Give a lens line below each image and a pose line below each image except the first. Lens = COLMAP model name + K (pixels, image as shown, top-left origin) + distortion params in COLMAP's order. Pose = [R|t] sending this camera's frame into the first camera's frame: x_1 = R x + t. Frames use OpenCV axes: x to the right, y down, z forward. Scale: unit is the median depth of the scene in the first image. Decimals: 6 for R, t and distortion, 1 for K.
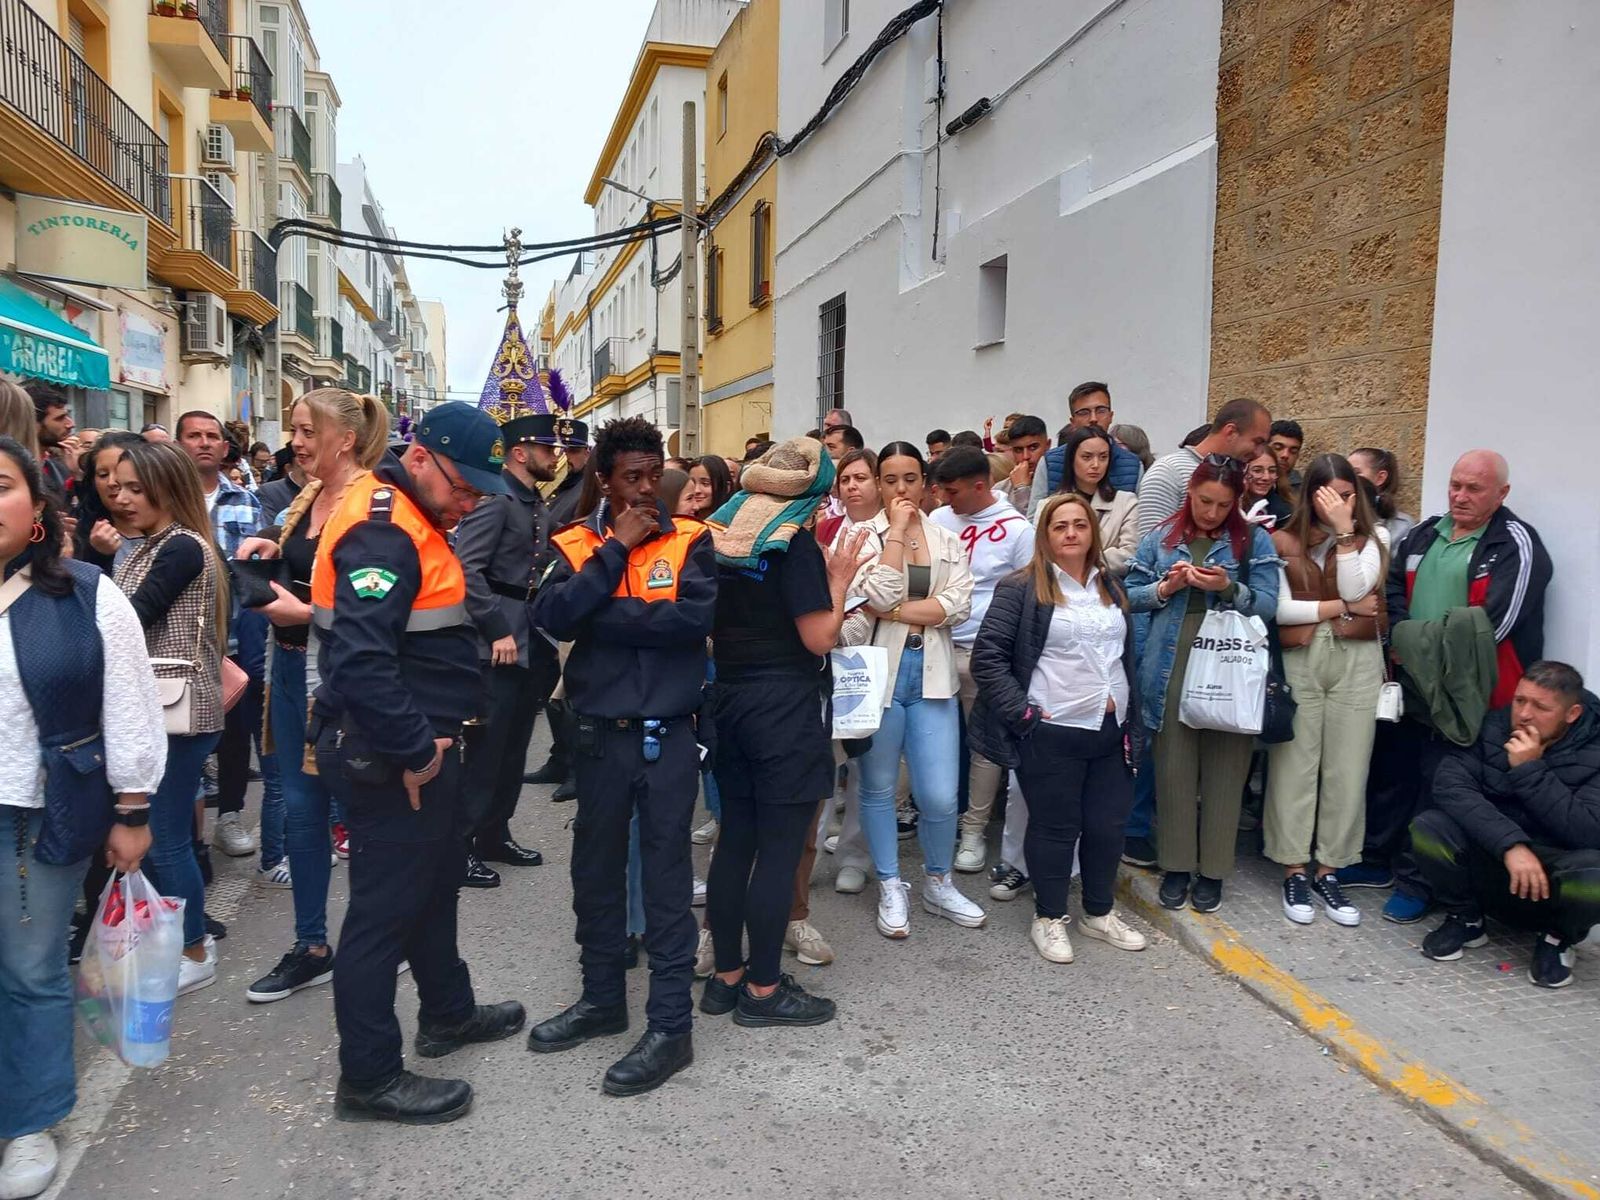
lens RADIAL K [[1291.2, 0, 813.1], [0, 1291.2, 597.9], [0, 0, 1]] dist [0.032880, -0.050034]
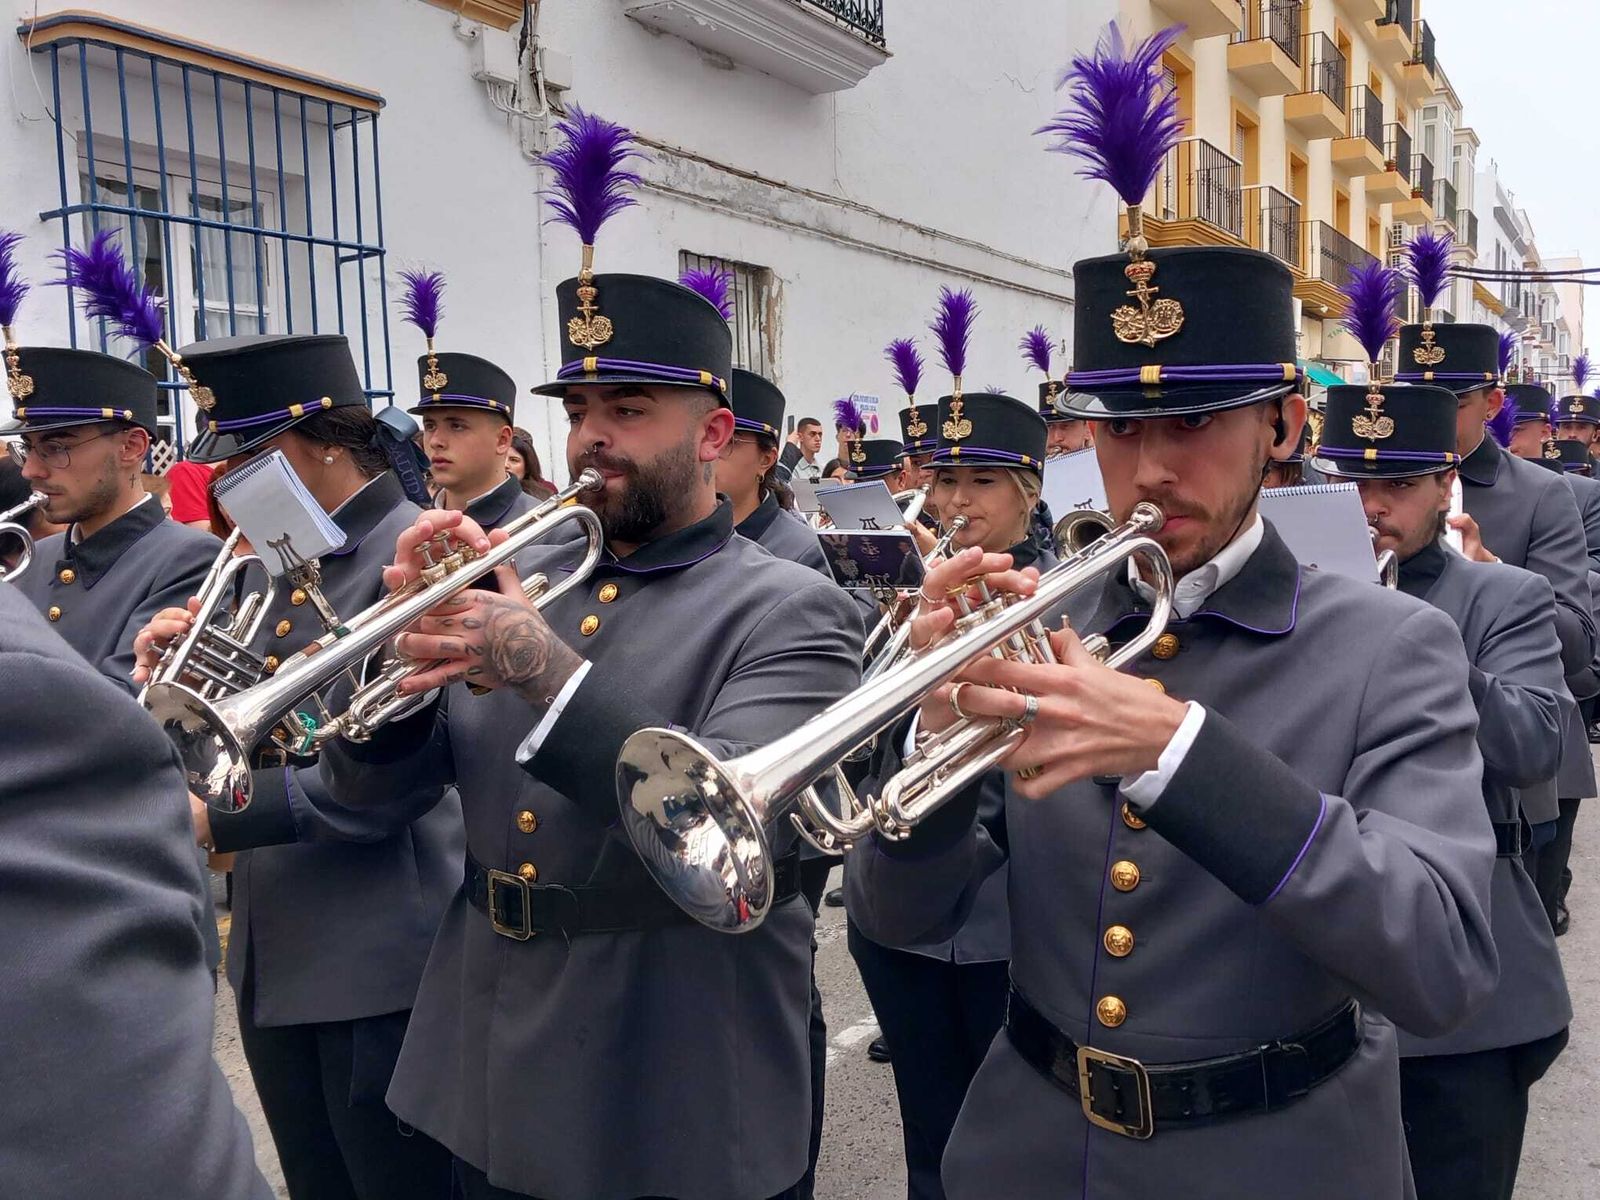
lens RADIAL K [[1488.3, 0, 804.8], [0, 1488.3, 571.8], [0, 0, 1]] dist [0.134213, -0.190573]
pose [[0.732835, 0.011494, -0.680310, 0.200692], [-0.024891, 0.999641, -0.009923, 0.062353], [0.679952, 0.024205, 0.732857, -0.637733]]
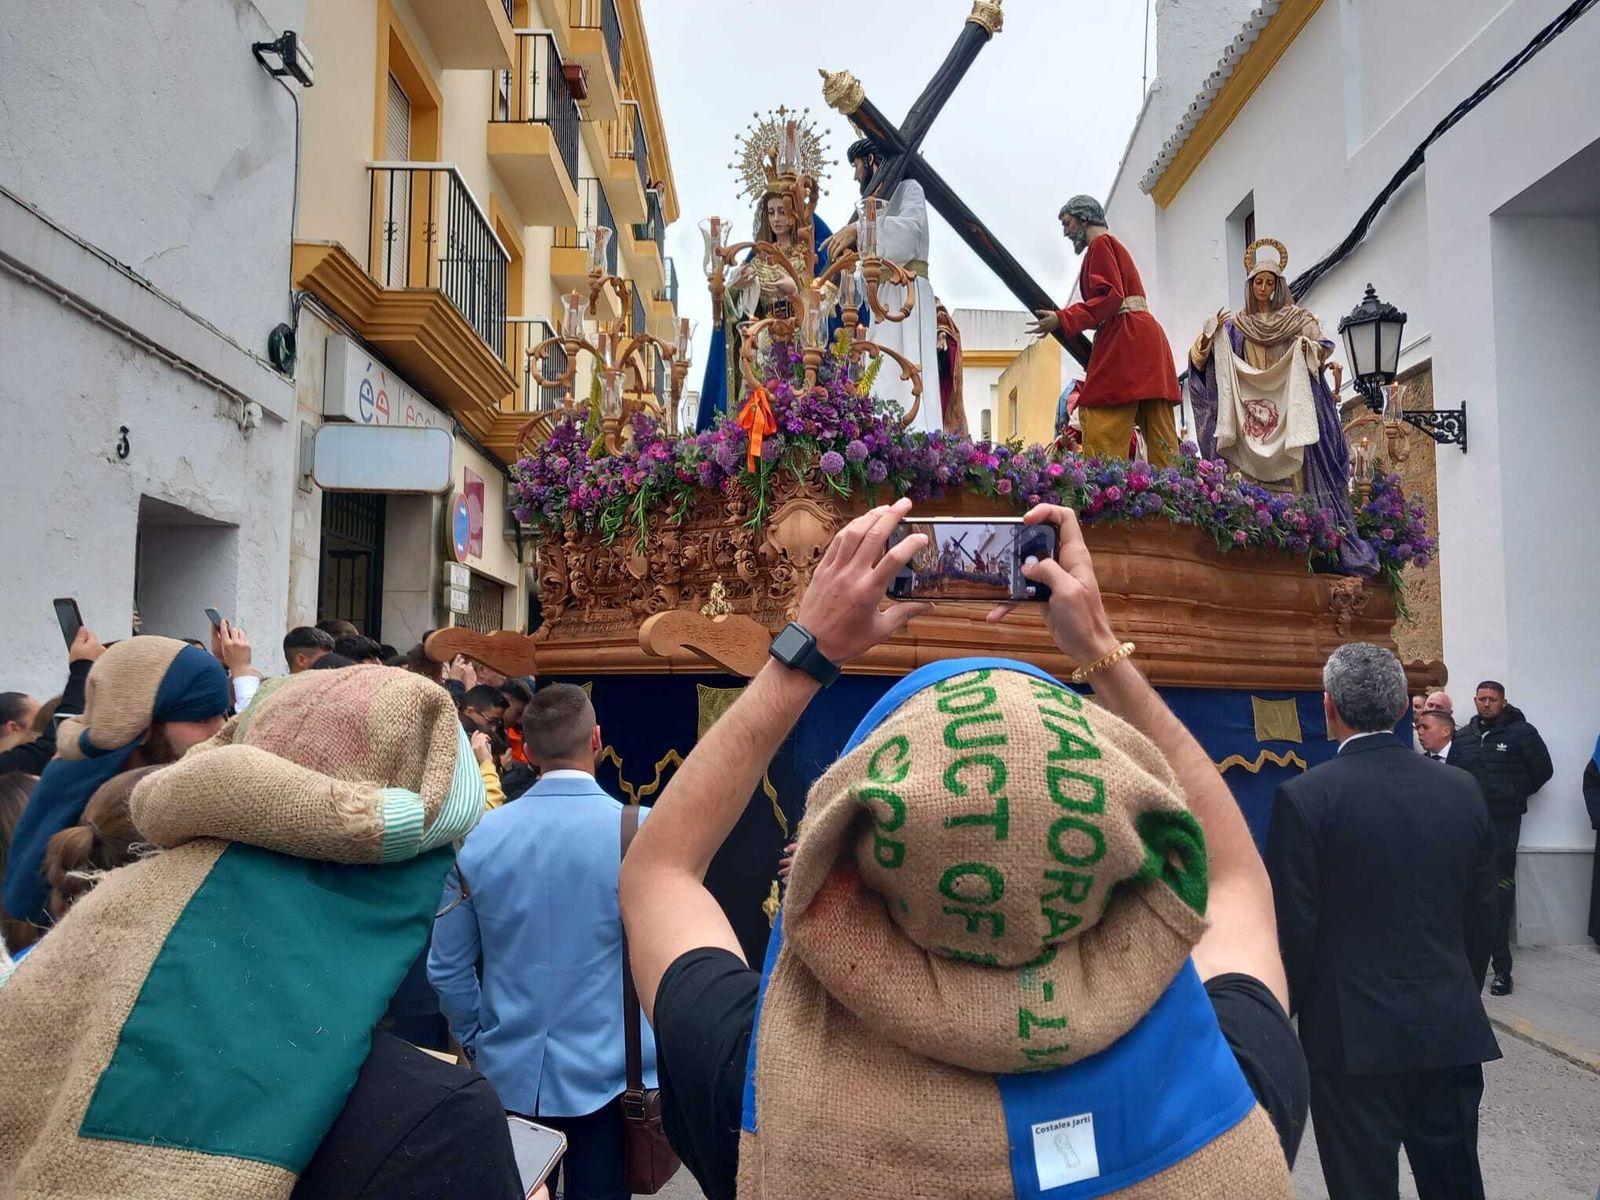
lens RADIAL K [[1291.2, 0, 813.1], [0, 1291.2, 597.9], [0, 0, 1]] dist [0.032880, -0.050034]
pose [[0.979124, -0.033350, -0.200507, -0.012847], [-0.000273, 0.986231, -0.165371, 0.014345], [0.203262, 0.161974, 0.965634, -0.243004]]
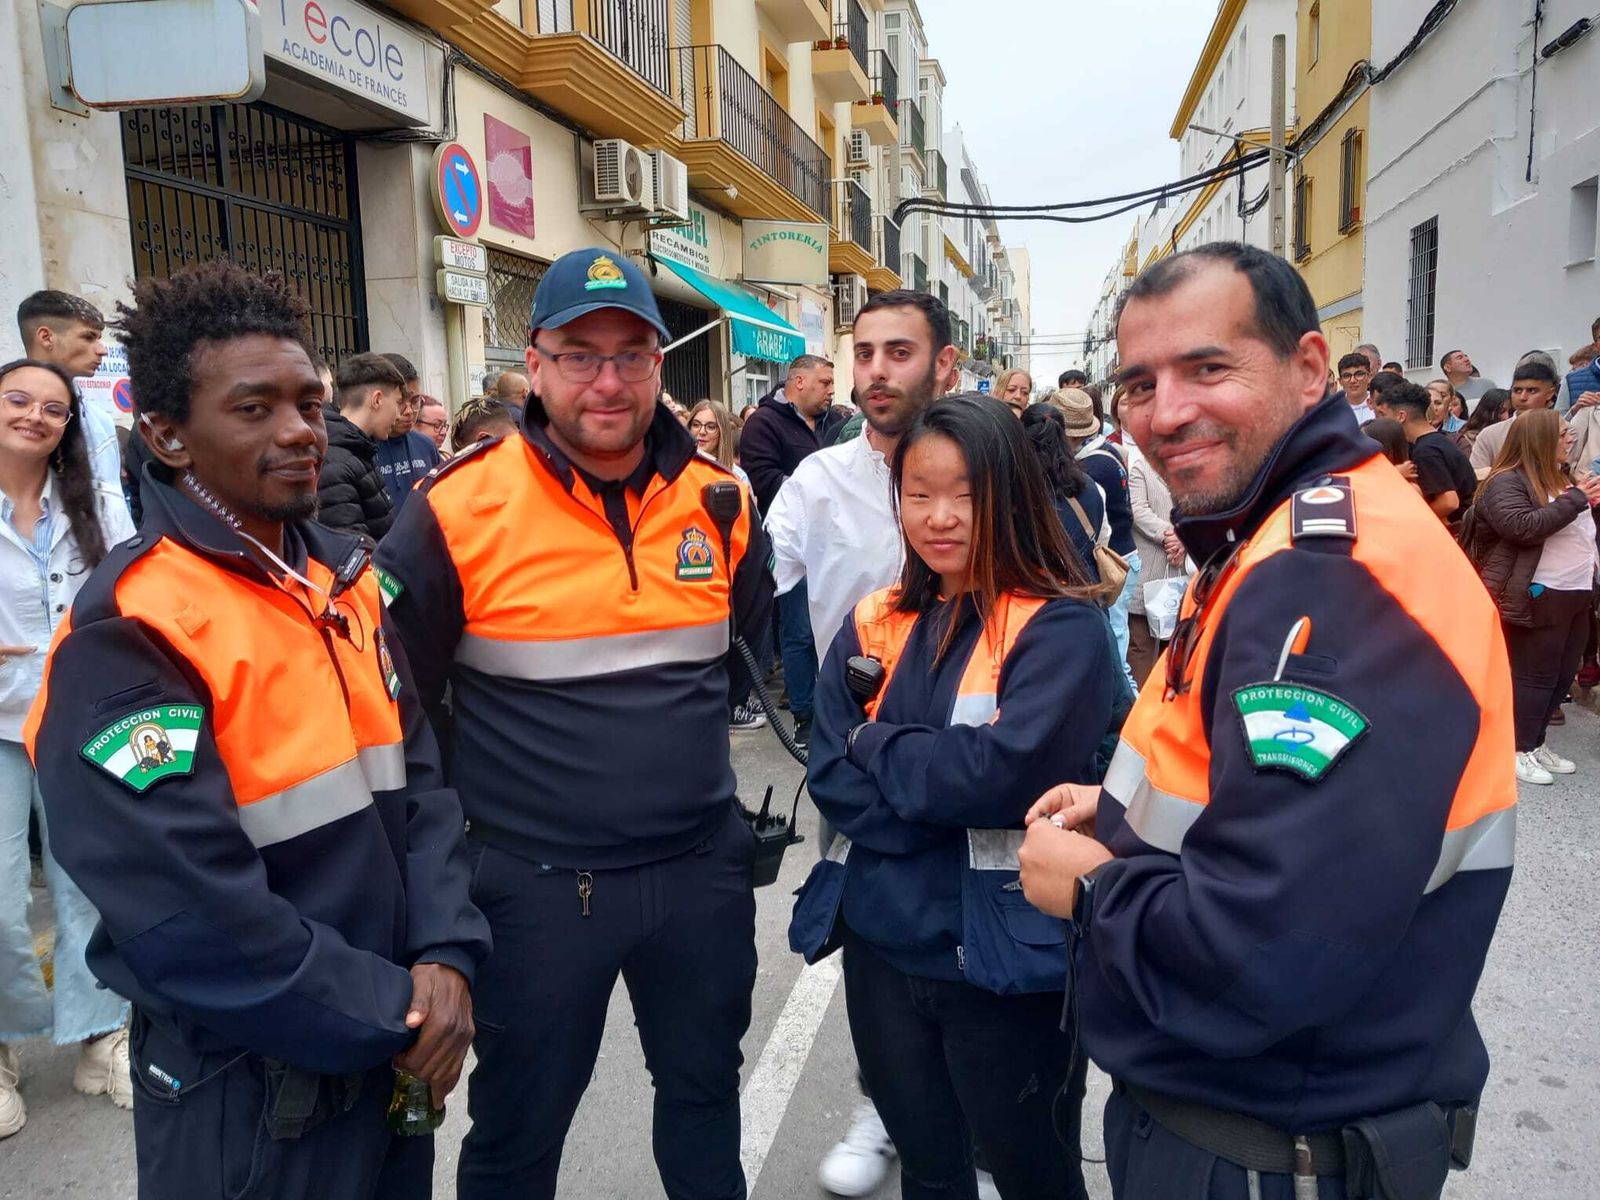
lens RADIAL K [[1286.9, 0, 800.0], [0, 1286.9, 600.0], [0, 0, 1]] dist [0.009921, 0.002747]
pose [[0.900773, 0.013420, -0.434083, 0.011755], [0.008890, 0.998743, 0.049324, 0.007945], [0.434199, -0.048289, 0.899522, -0.098361]]
